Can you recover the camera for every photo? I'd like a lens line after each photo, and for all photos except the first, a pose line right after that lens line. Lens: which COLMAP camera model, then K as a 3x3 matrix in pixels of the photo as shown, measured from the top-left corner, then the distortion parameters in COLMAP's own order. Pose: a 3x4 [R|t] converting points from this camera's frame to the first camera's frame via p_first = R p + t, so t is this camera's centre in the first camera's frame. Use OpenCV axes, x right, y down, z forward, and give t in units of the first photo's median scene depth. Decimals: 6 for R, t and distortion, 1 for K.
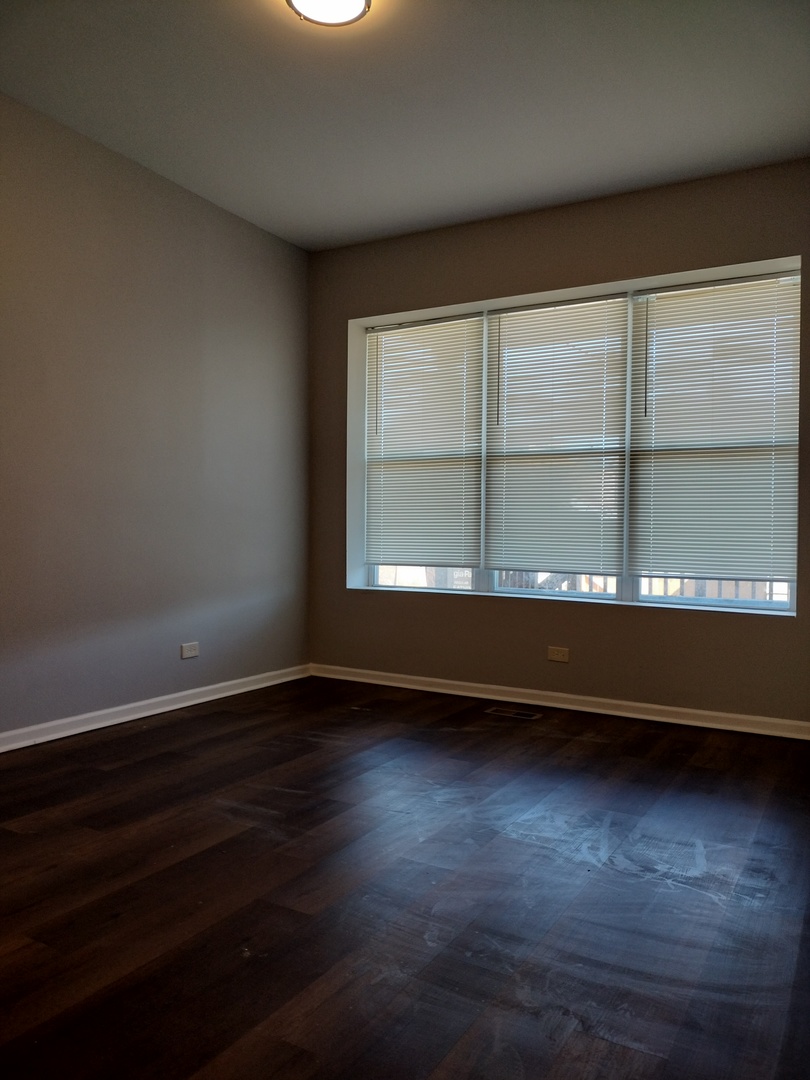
lens RADIAL K [[808.0, 0, 405.0], [0, 808.0, 540.0], [0, 0, 1]] dist [0.086126, -0.142877]
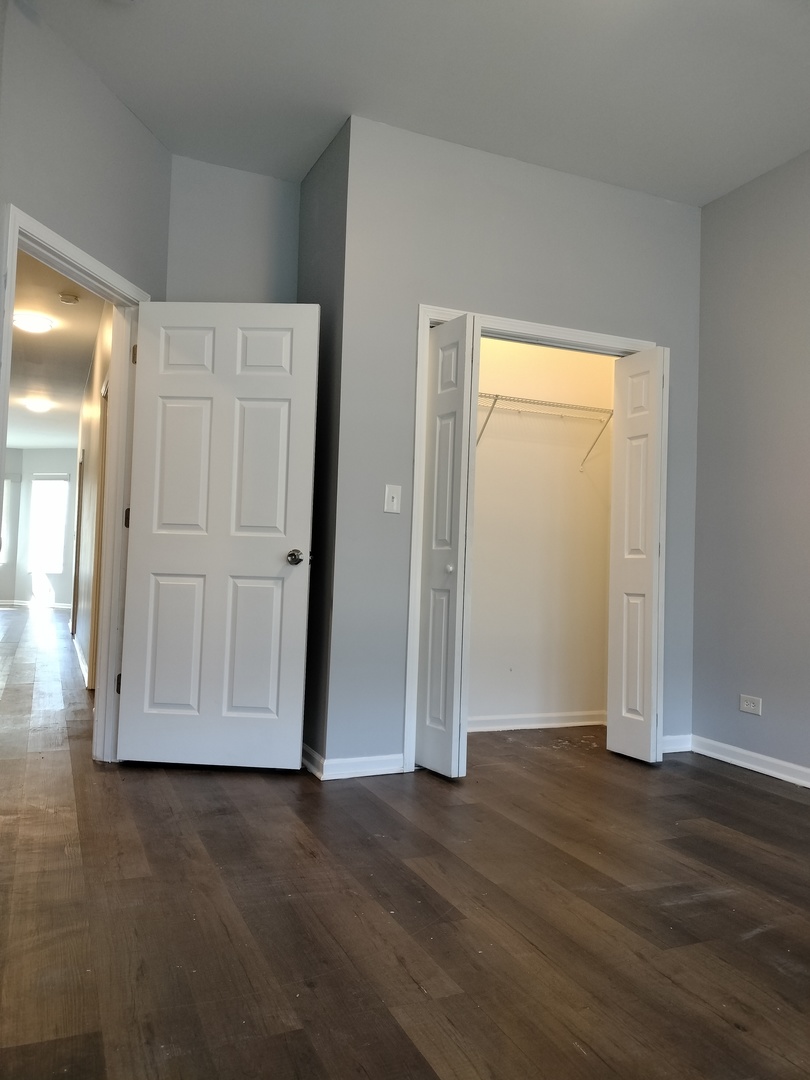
lens RADIAL K [[808.0, 0, 405.0], [0, 808.0, 540.0], [0, 0, 1]] dist [0.086126, -0.142877]
pose [[-0.574849, -0.049572, -0.816757, 0.669060], [-0.045241, 0.998562, -0.028765, 0.009075], [0.817008, 0.020415, -0.576264, 1.246865]]
